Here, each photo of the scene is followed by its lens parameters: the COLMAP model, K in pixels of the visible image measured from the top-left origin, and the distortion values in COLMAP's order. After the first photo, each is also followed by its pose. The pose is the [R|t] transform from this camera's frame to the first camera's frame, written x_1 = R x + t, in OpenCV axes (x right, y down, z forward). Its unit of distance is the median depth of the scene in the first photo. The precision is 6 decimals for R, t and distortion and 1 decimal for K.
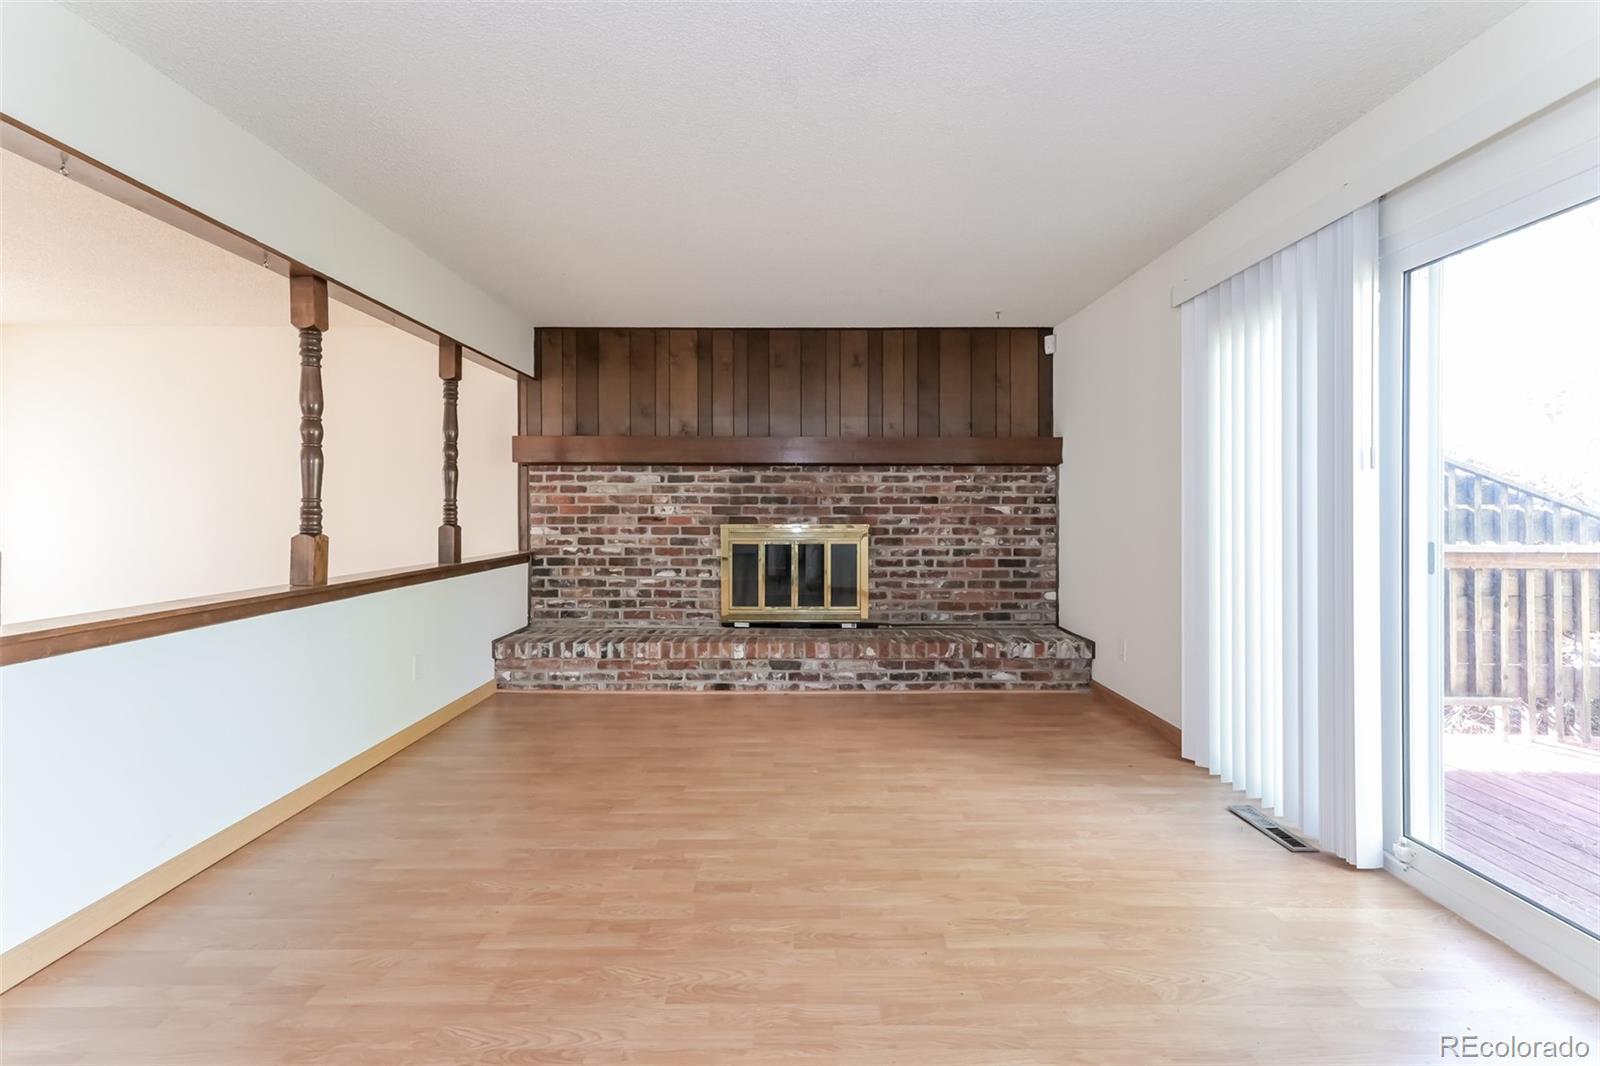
lens RADIAL K [[719.7, 0, 806.3], [0, 719.7, 515.7], [0, 0, 1]] dist [0.018551, -0.000420]
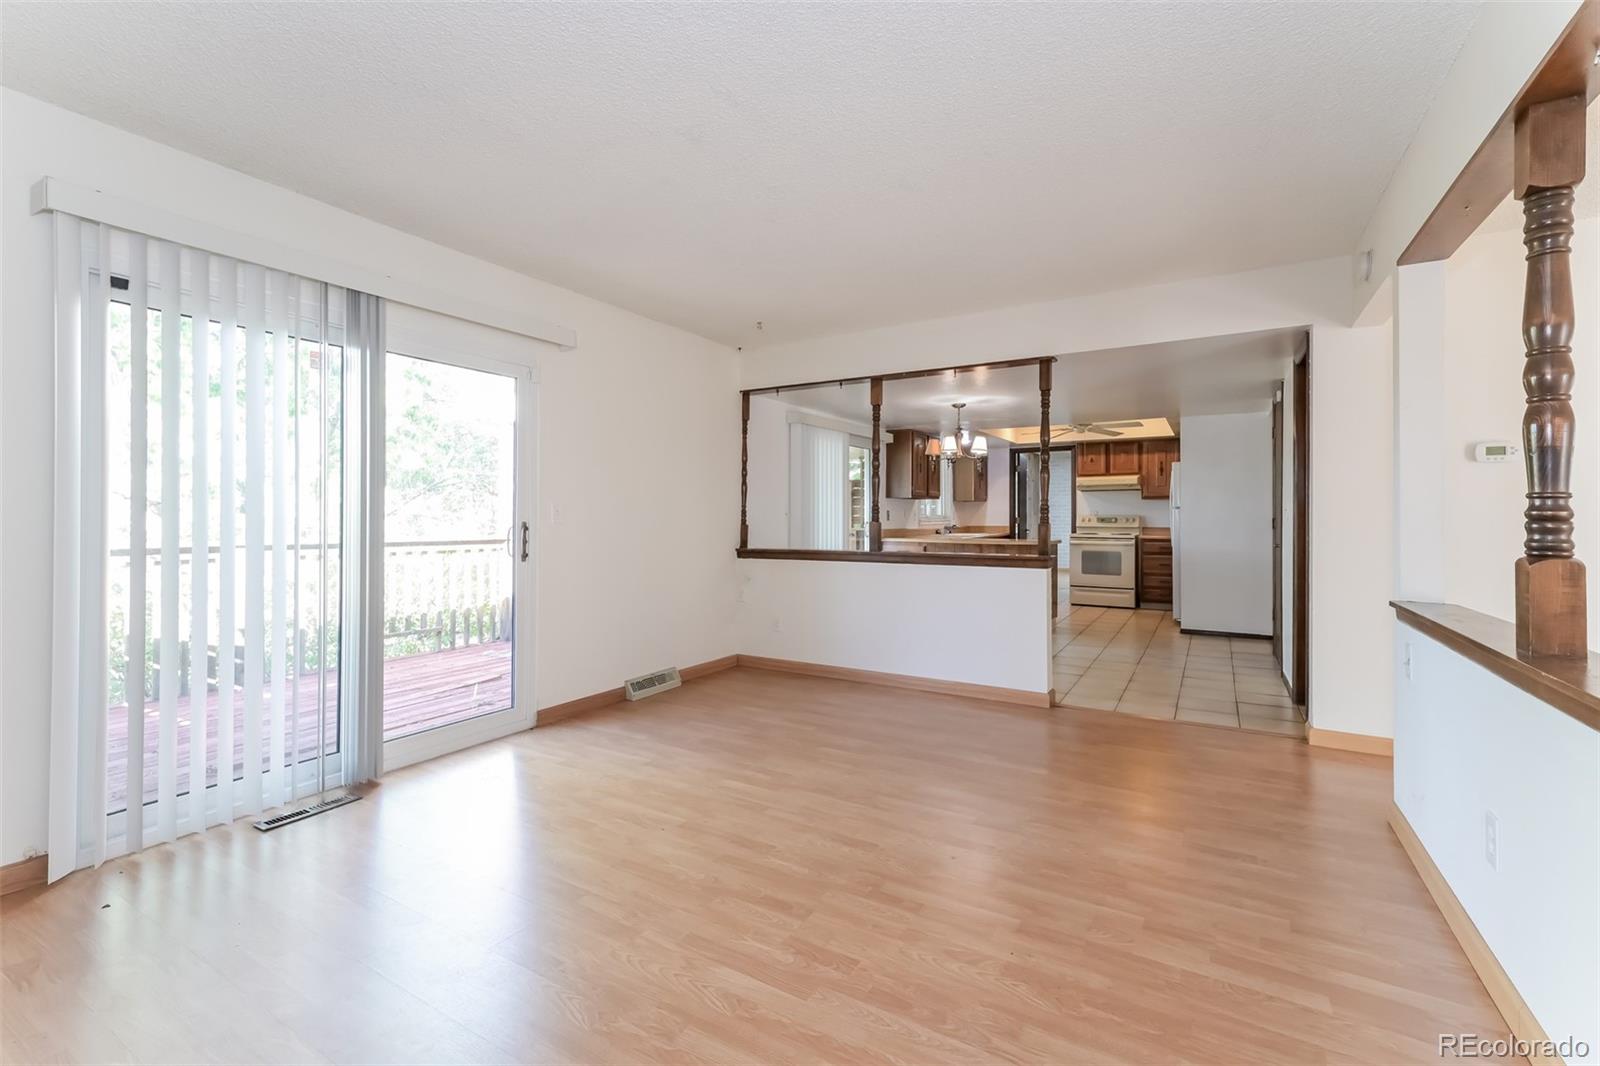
lens RADIAL K [[719.7, 0, 804.9], [0, 719.7, 519.1], [0, 0, 1]] dist [0.018551, -0.000420]
pose [[-0.863622, -0.000072, 0.504139, -0.571154], [0.001900, 0.999992, 0.003397, -0.007345], [-0.504135, 0.003892, -0.863616, 1.658083]]
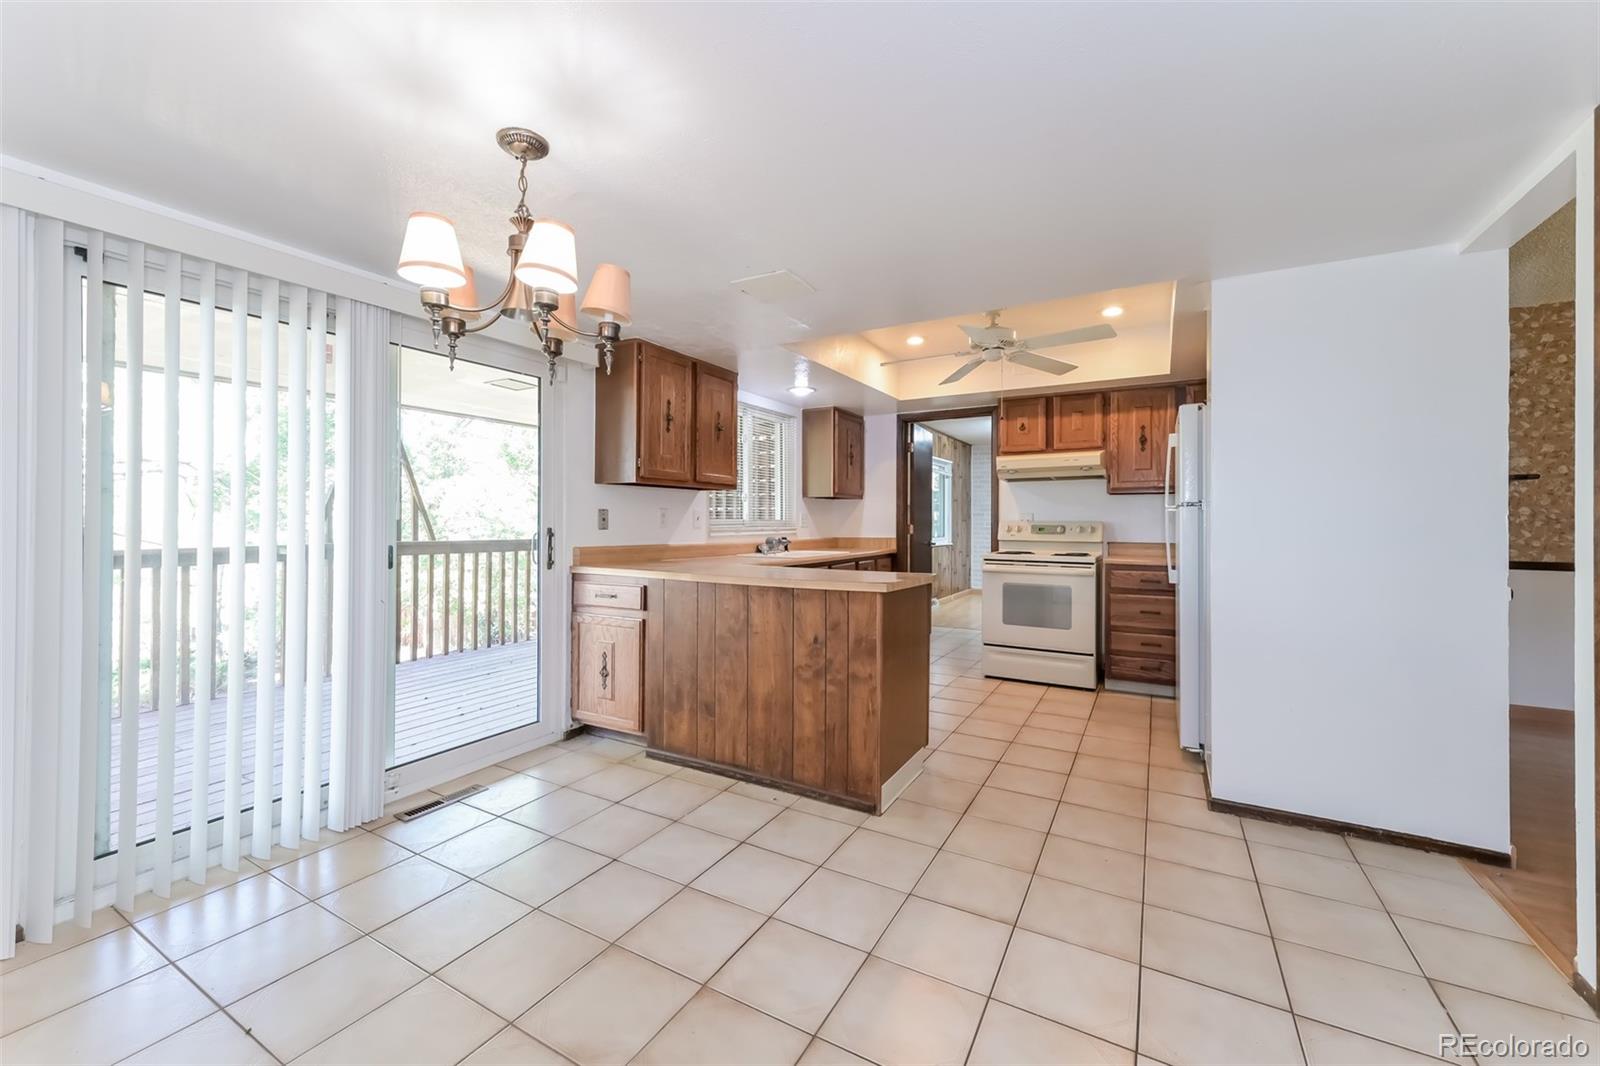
lens RADIAL K [[633.7, 0, 805.3], [0, 633.7, 527.1], [0, 0, 1]] dist [0.002030, 0.000128]
pose [[-0.866985, -0.004086, 0.498318, -0.535626], [-0.003107, 0.999991, 0.002795, -0.005658], [-0.498325, 0.000875, -0.866990, 1.329066]]
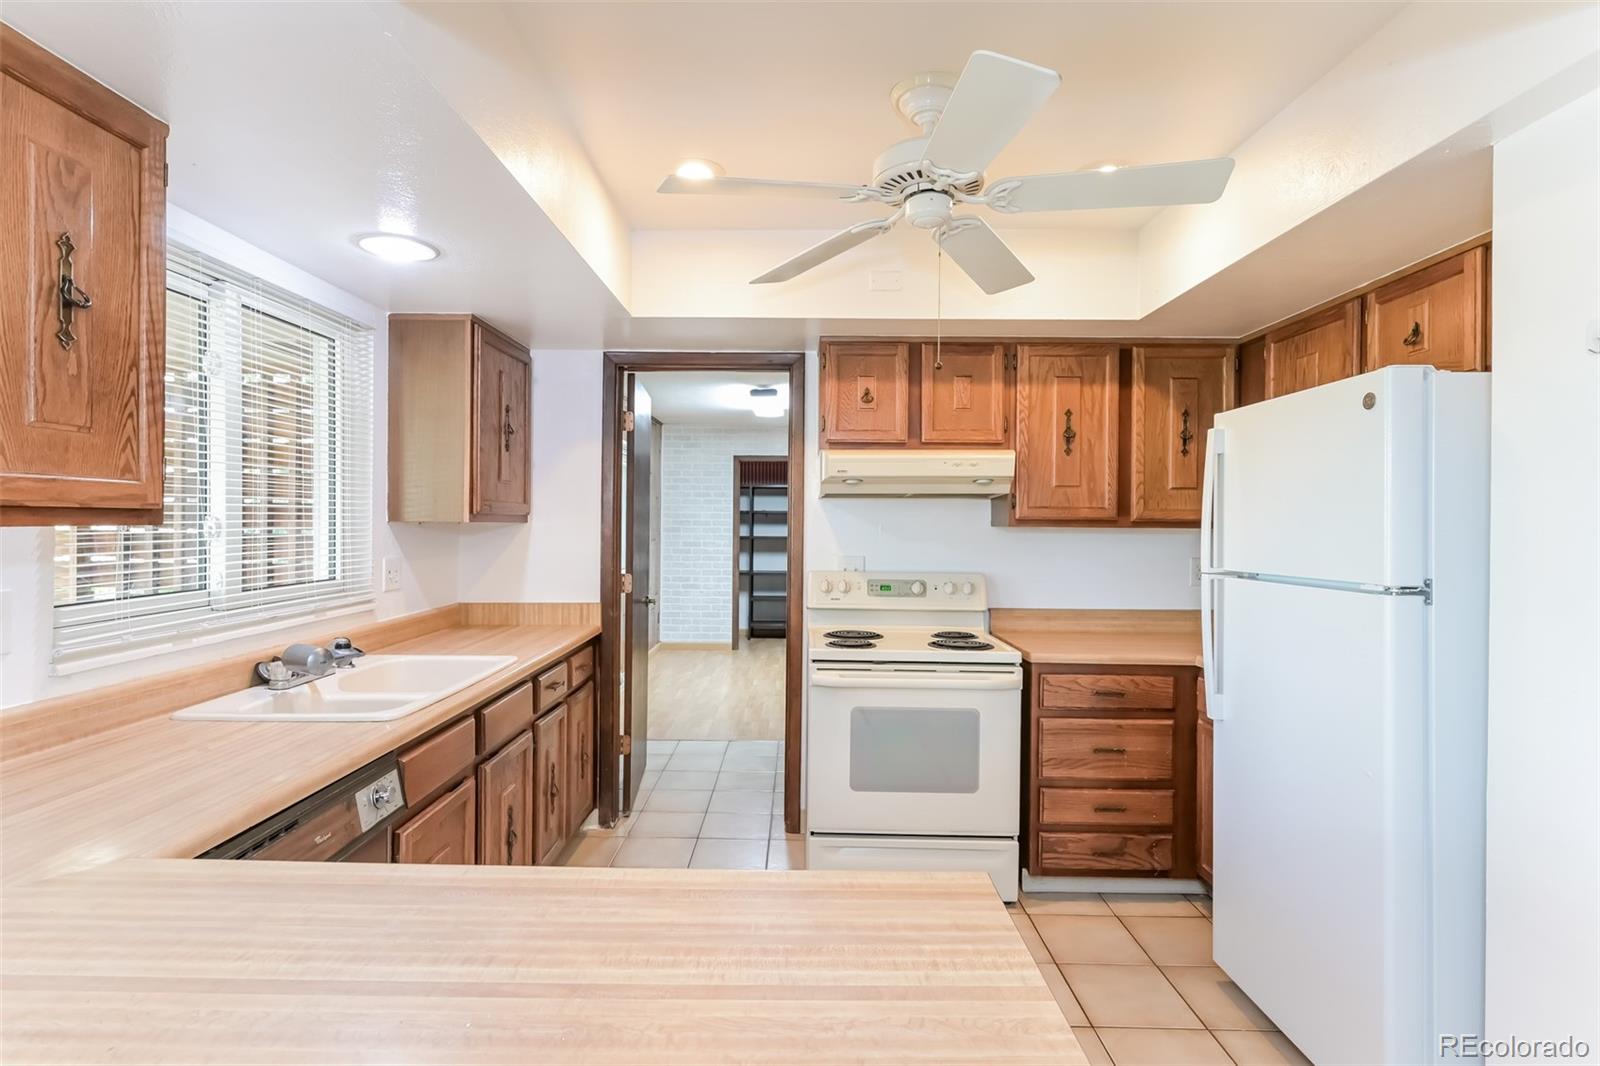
lens RADIAL K [[786.0, 0, 789.6], [0, 786.0, 528.3], [0, 0, 1]] dist [0.005873, 0.000707]
pose [[-0.999566, -0.007908, 0.028387, -0.457871], [-0.007643, 0.999926, 0.009441, -0.022429], [-0.028460, 0.009220, -0.999552, 1.206391]]
